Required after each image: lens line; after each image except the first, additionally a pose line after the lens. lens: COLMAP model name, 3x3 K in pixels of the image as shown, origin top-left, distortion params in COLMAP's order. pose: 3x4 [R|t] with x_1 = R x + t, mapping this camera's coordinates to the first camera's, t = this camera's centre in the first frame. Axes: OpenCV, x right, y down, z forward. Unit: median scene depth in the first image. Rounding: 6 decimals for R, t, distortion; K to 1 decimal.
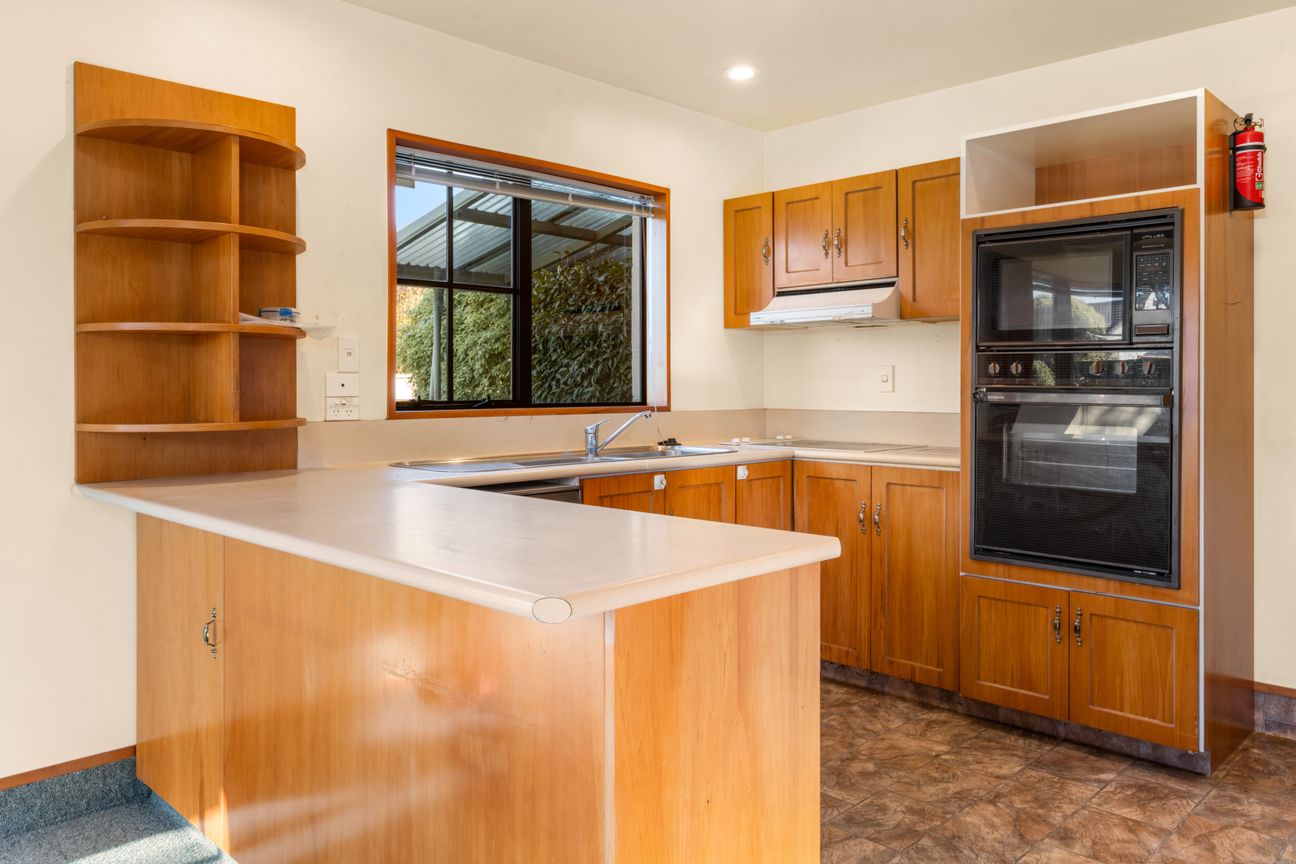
lens RADIAL K [[942.8, 0, 648.4], [0, 942.8, 386.0], [0, 0, 1]] dist [0.002591, 0.001861]
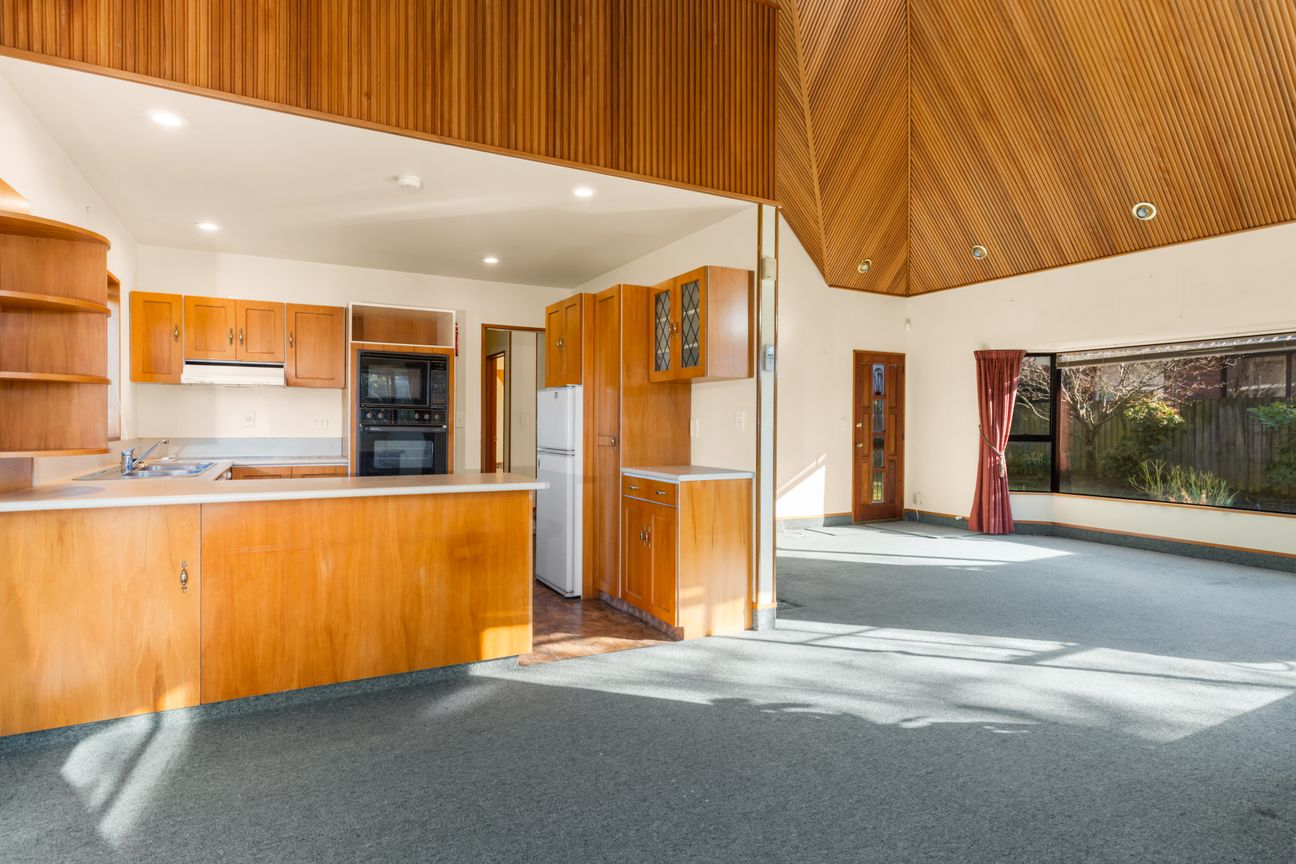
lens RADIAL K [[670.8, 0, 648.0], [0, 670.8, 432.0], [0, 0, 1]] dist [-0.000072, 0.000231]
pose [[0.300592, -0.008241, 0.953717, -0.983257], [-0.005780, 0.999929, 0.010462, -0.000479], [-0.953735, -0.008658, 0.300523, -0.068966]]
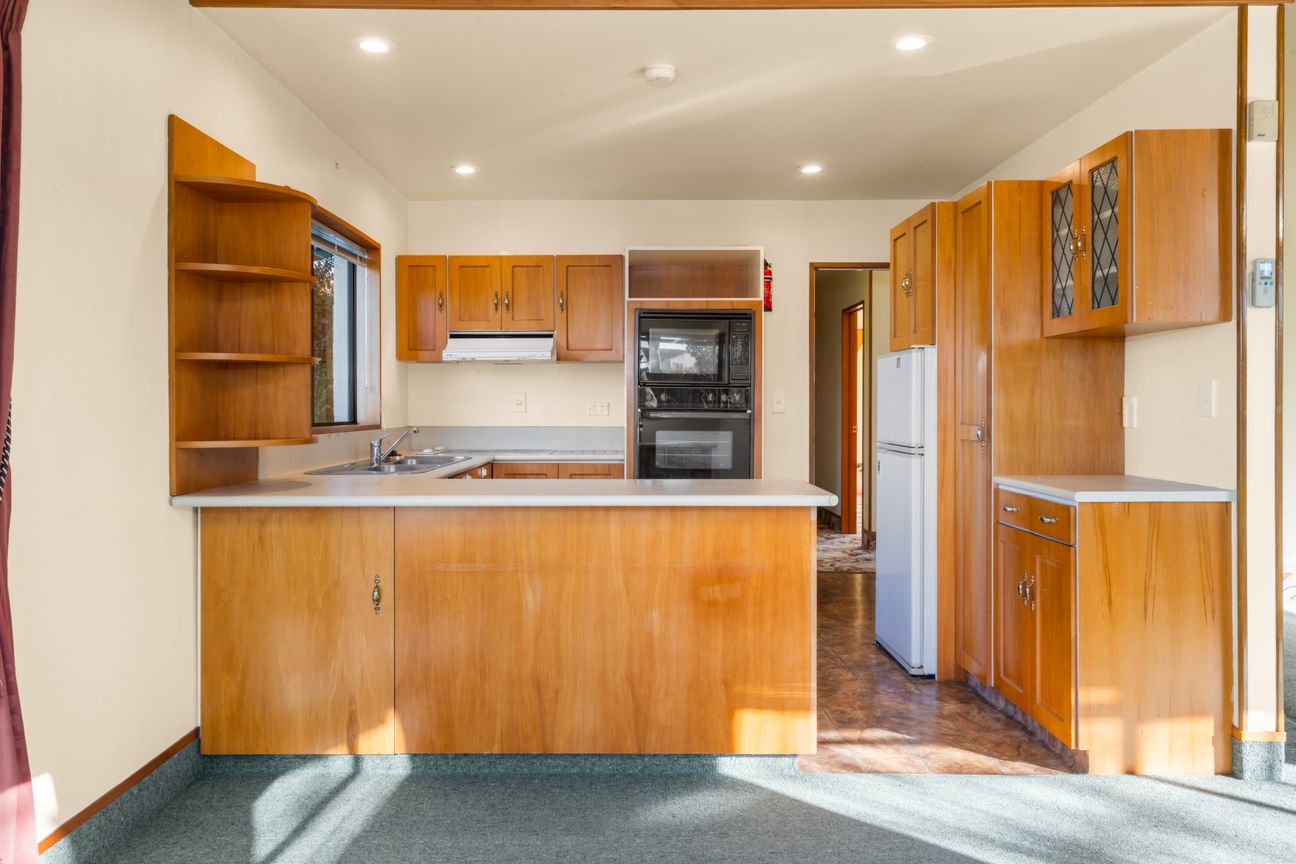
lens RADIAL K [[957.9, 0, 646.9], [0, 957.9, 411.4], [0, 0, 1]] dist [0.001425, 0.001066]
pose [[0.709803, -0.003101, 0.704394, -0.853977], [0.000597, 0.999993, 0.003801, -0.000016], [-0.704400, -0.002278, 0.709799, -0.162270]]
